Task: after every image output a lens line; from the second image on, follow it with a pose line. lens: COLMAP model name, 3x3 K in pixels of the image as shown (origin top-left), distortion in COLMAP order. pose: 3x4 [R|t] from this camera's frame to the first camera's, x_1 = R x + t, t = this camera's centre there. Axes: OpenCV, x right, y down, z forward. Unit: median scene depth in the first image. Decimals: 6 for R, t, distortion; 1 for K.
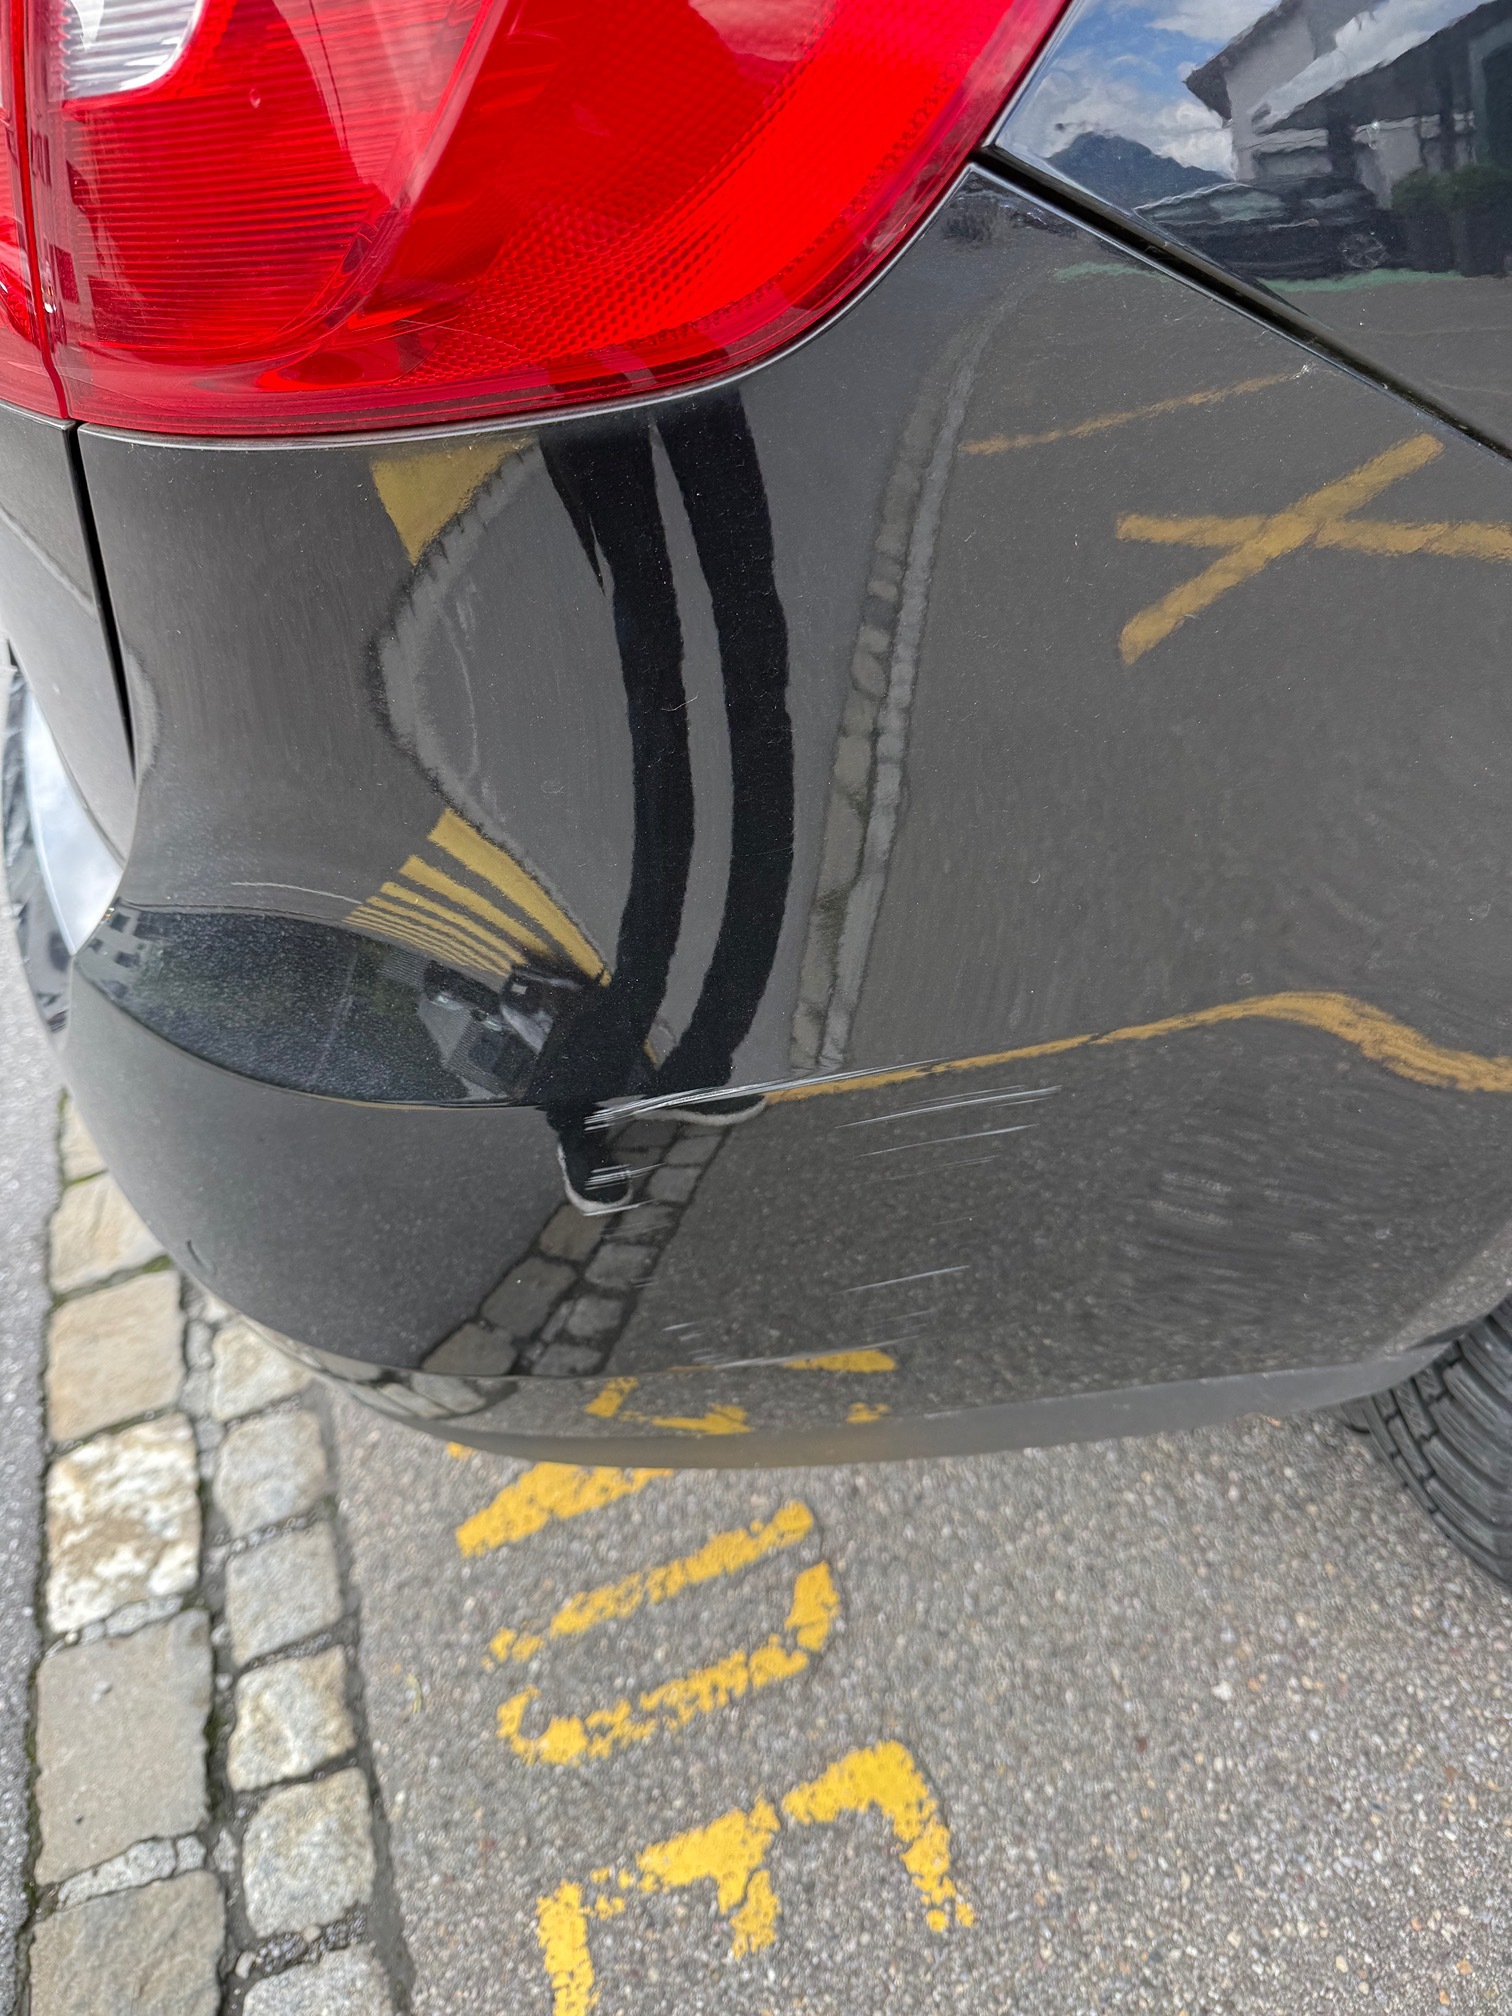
lens RADIAL K [[1425.9, 0, 759.3], [0, 1425.9, 1007.2], [0, 0, 1]] dist [-0.013787, -0.002640]
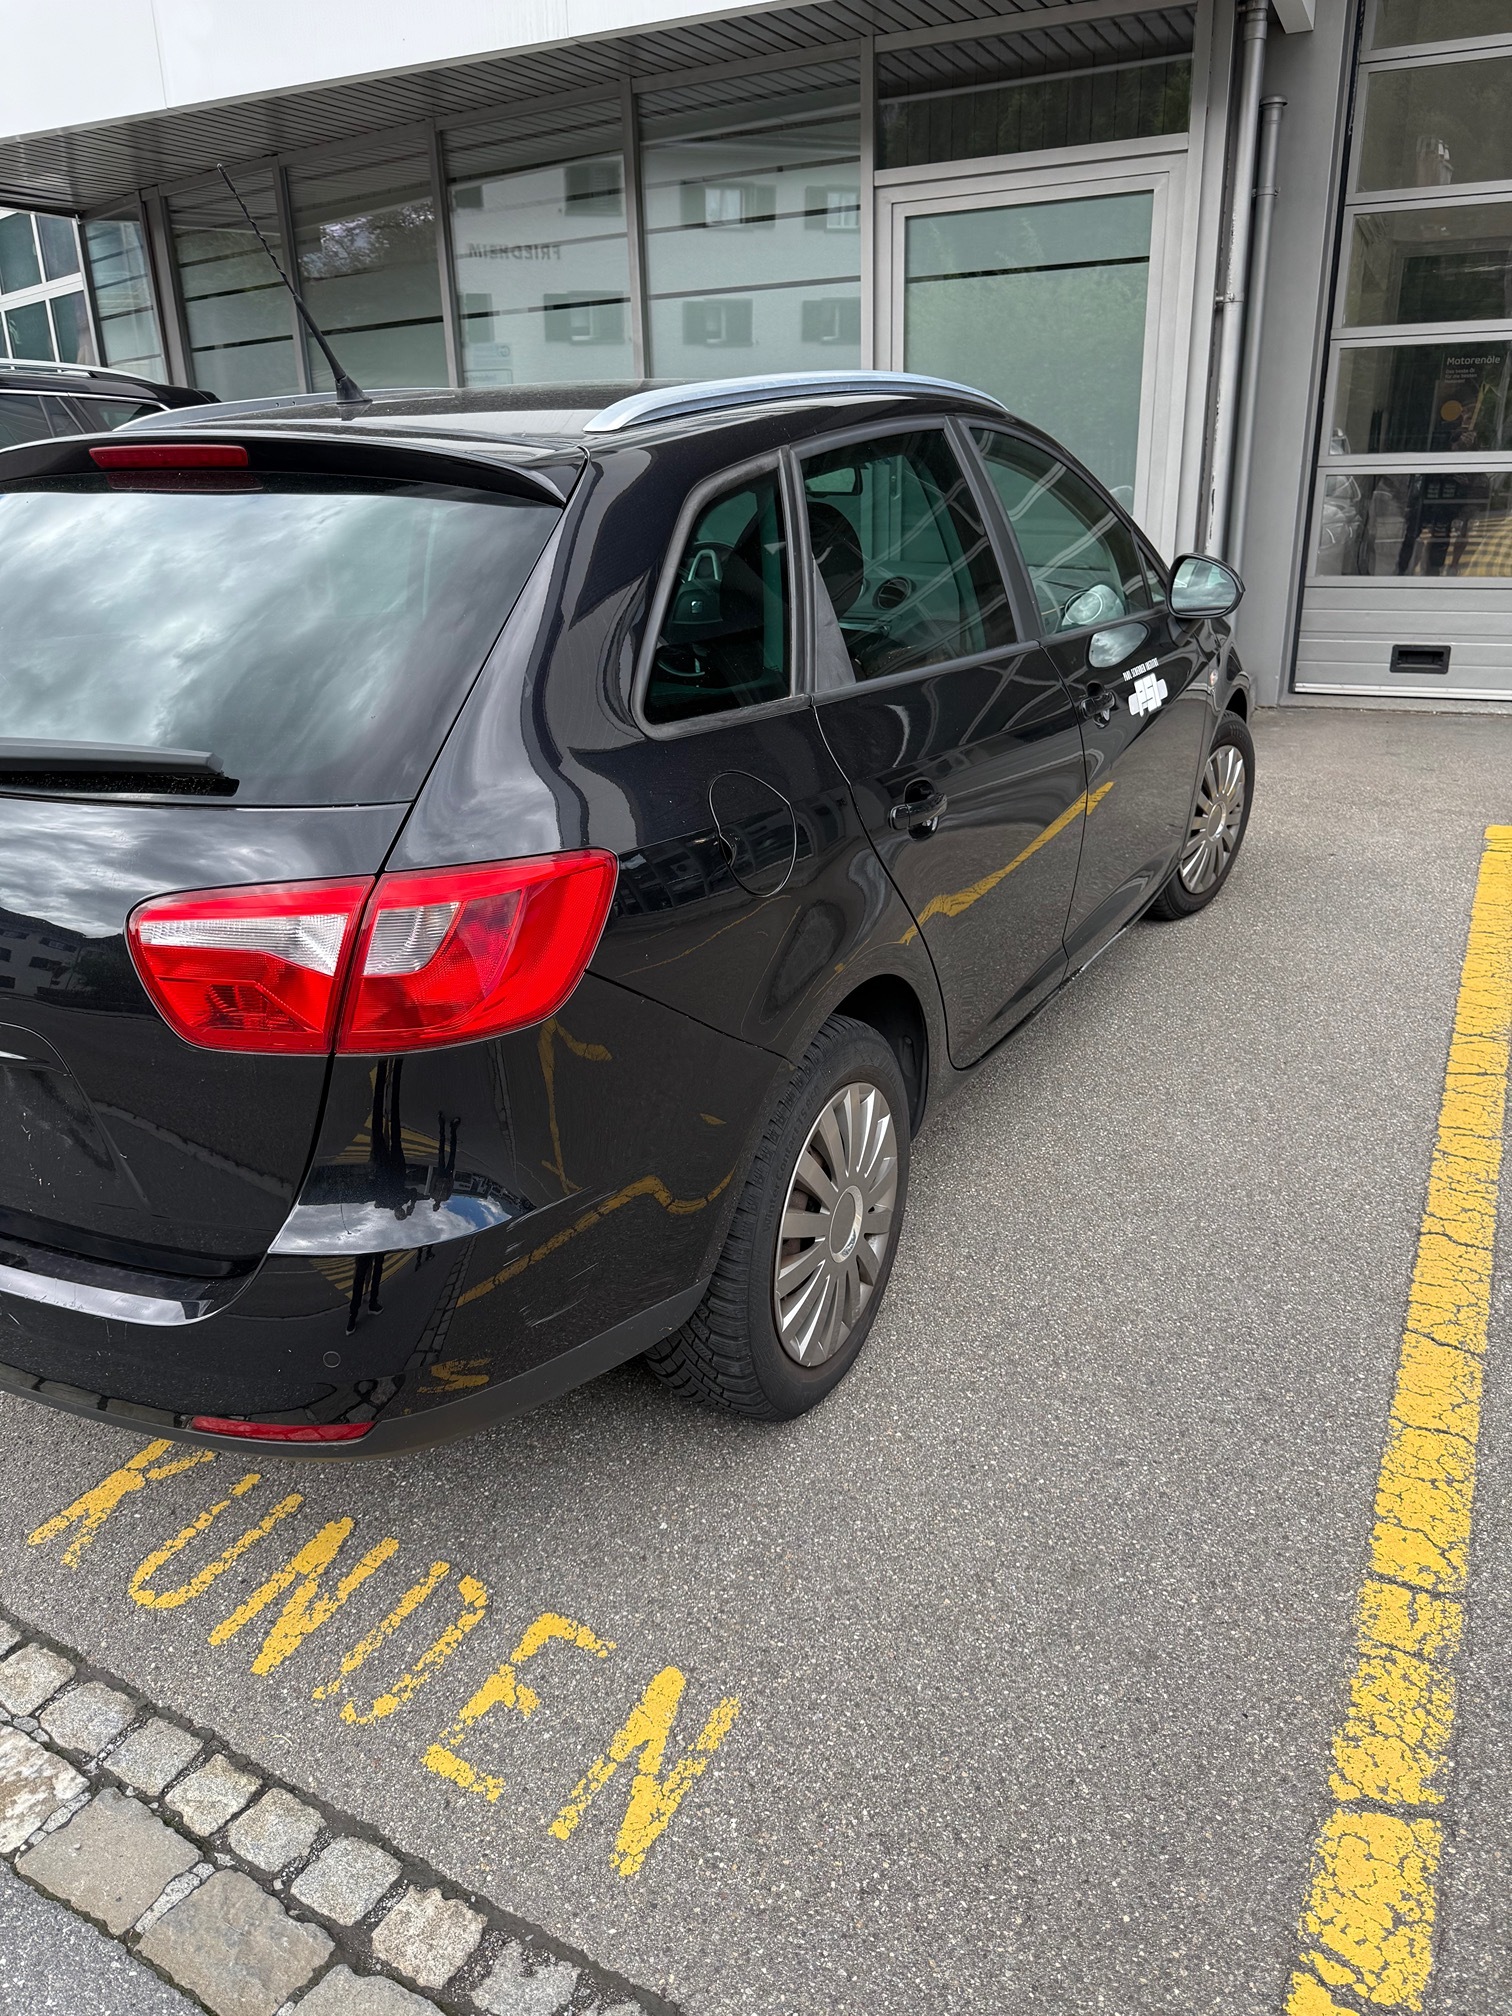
lens RADIAL K [[1425.9, 0, 756.3], [0, 1425.9, 1003.9], [0, 0, 1]] dist [-0.013787, -0.002640]
pose [[0.736407, -0.123619, 0.665149, -0.884692], [0.347077, 0.912957, -0.214586, 0.250031], [-0.580725, 0.388880, 0.715213, -0.926563]]
